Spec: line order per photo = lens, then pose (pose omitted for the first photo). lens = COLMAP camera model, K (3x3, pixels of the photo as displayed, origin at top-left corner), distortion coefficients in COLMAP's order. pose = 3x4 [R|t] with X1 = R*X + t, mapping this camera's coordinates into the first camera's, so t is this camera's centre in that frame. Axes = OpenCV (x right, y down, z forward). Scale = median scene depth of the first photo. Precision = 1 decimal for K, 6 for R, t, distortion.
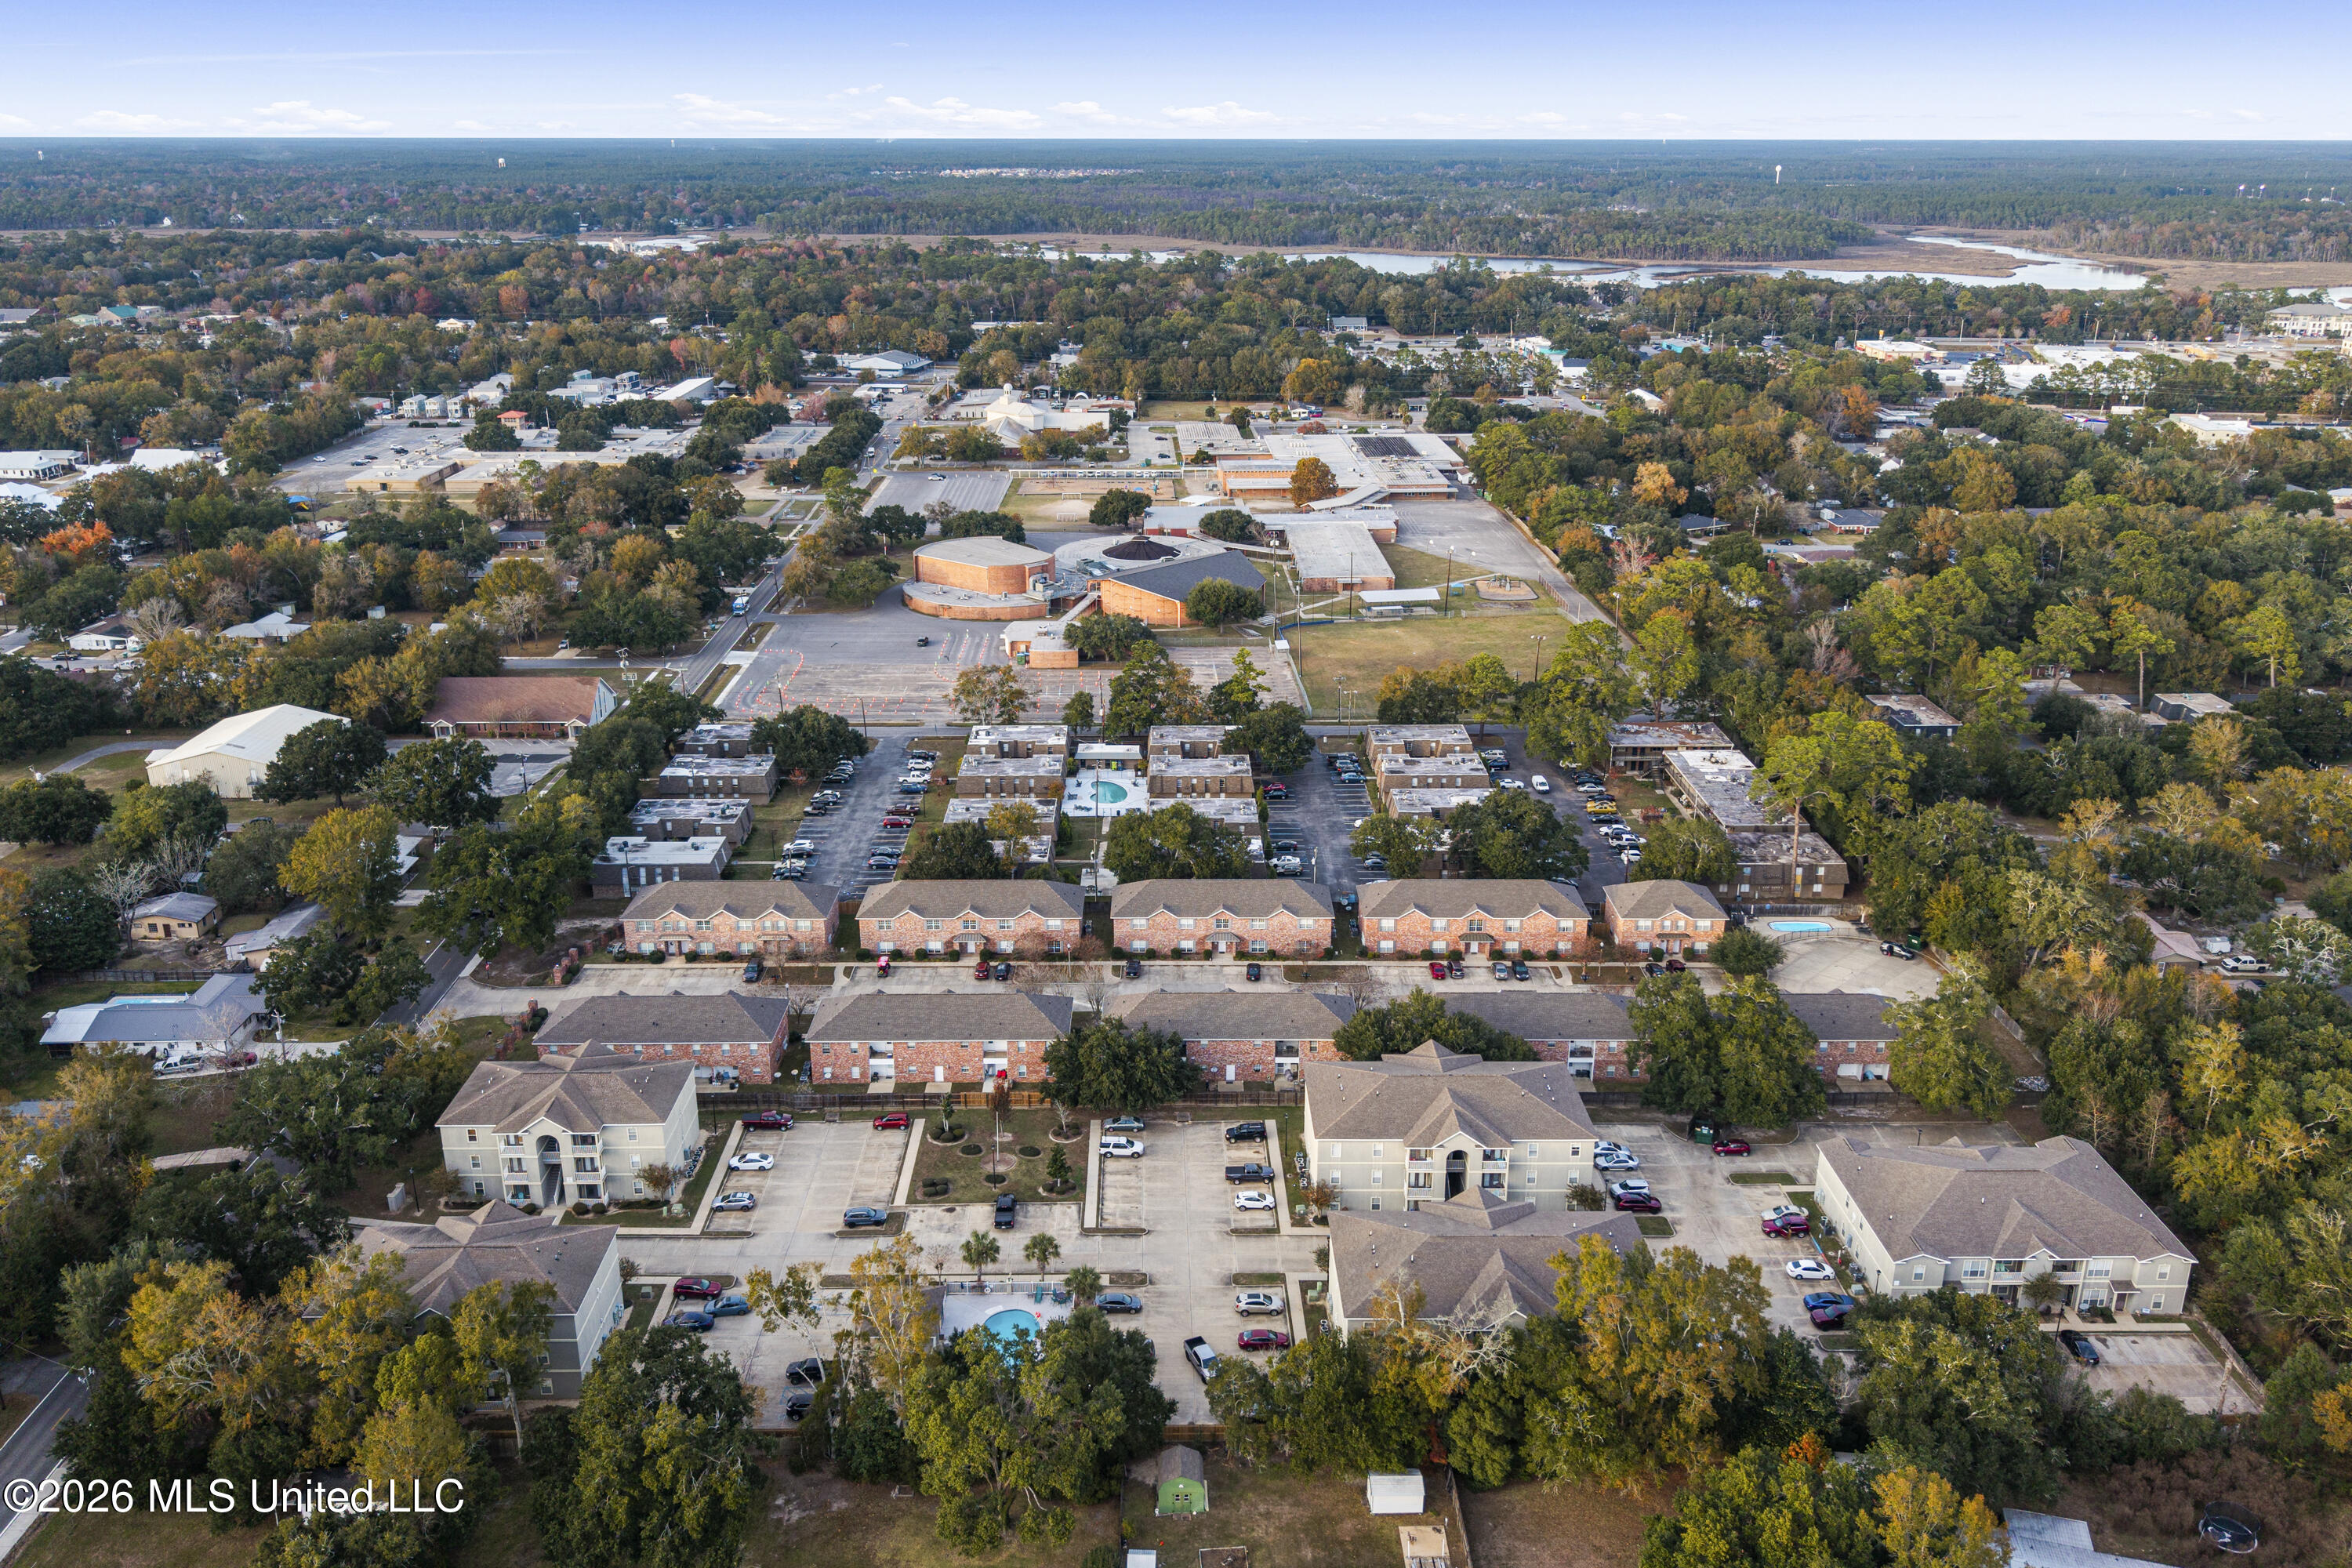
lens RADIAL K [[1854.0, 0, 1176.0], [0, 1854.0, 784.0], [0, 0, 1]] dist [0.065264, -0.127960]
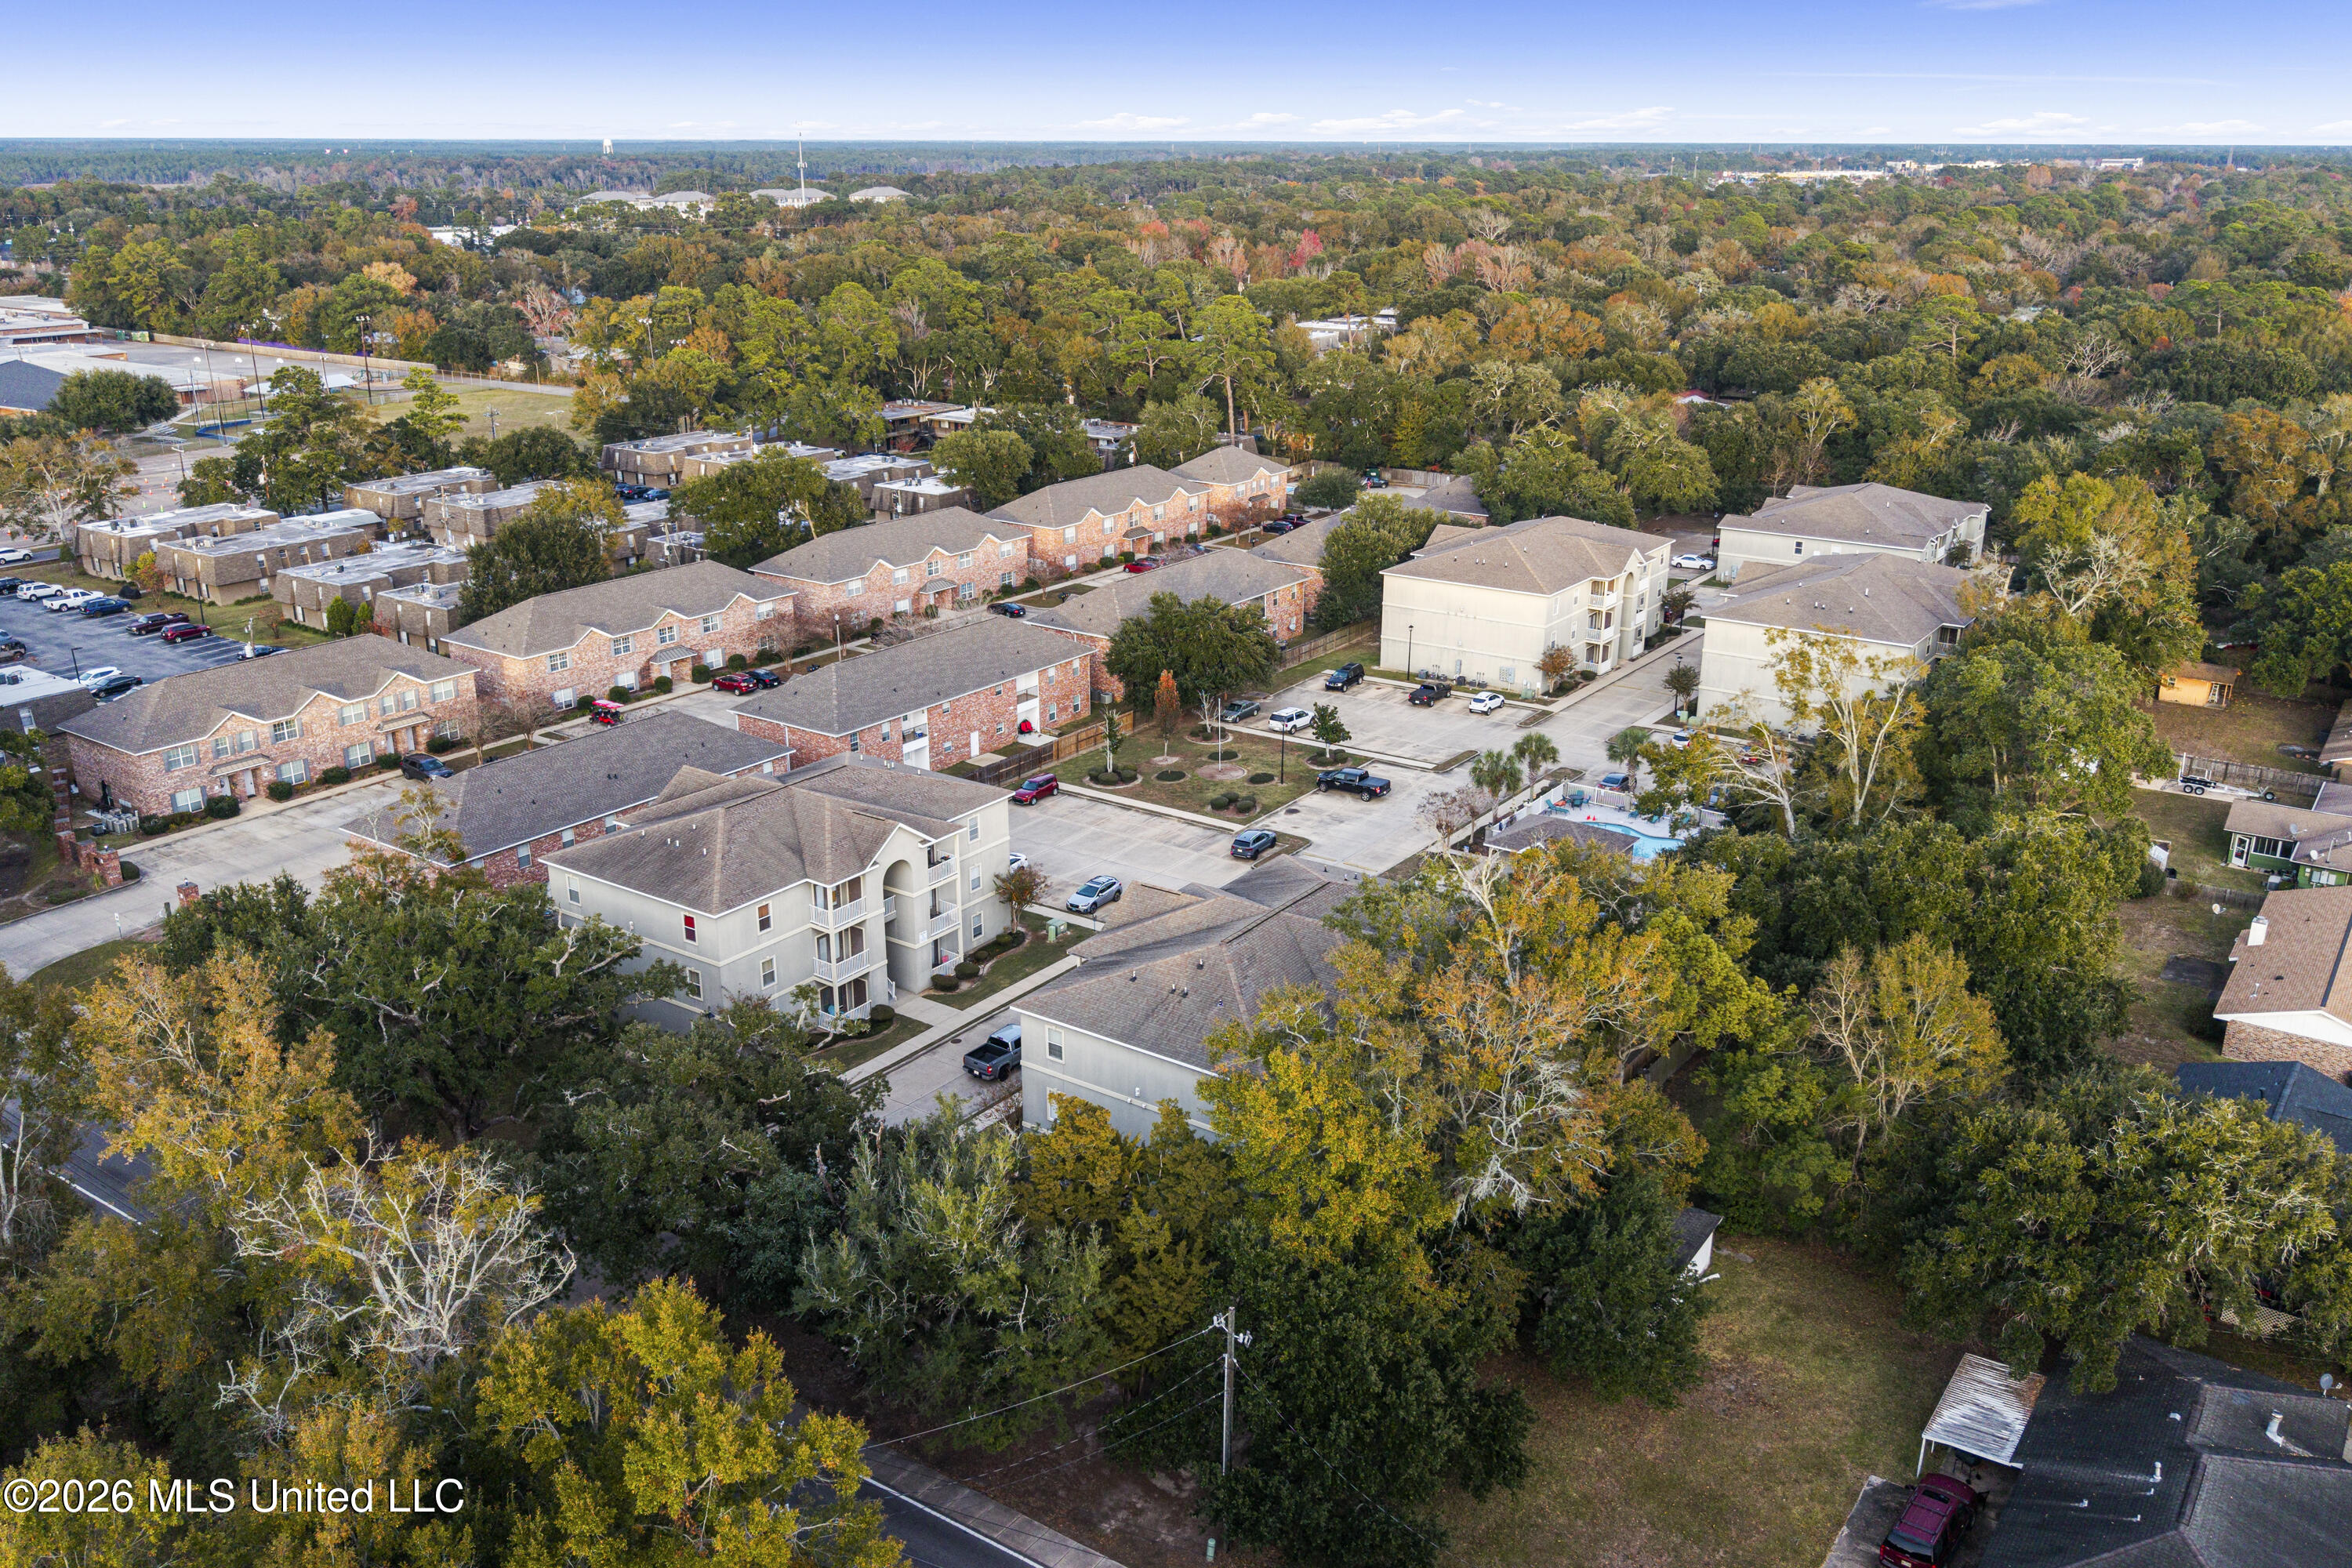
lens RADIAL K [[1854.0, 0, 1176.0], [0, 1854.0, 784.0], [0, 0, 1]] dist [0.065264, -0.127960]
pose [[0.585668, -0.256485, 0.768901, -0.483995], [0.264056, 0.957240, 0.118180, 0.087804], [-0.766334, 0.133818, 0.628351, 0.420343]]
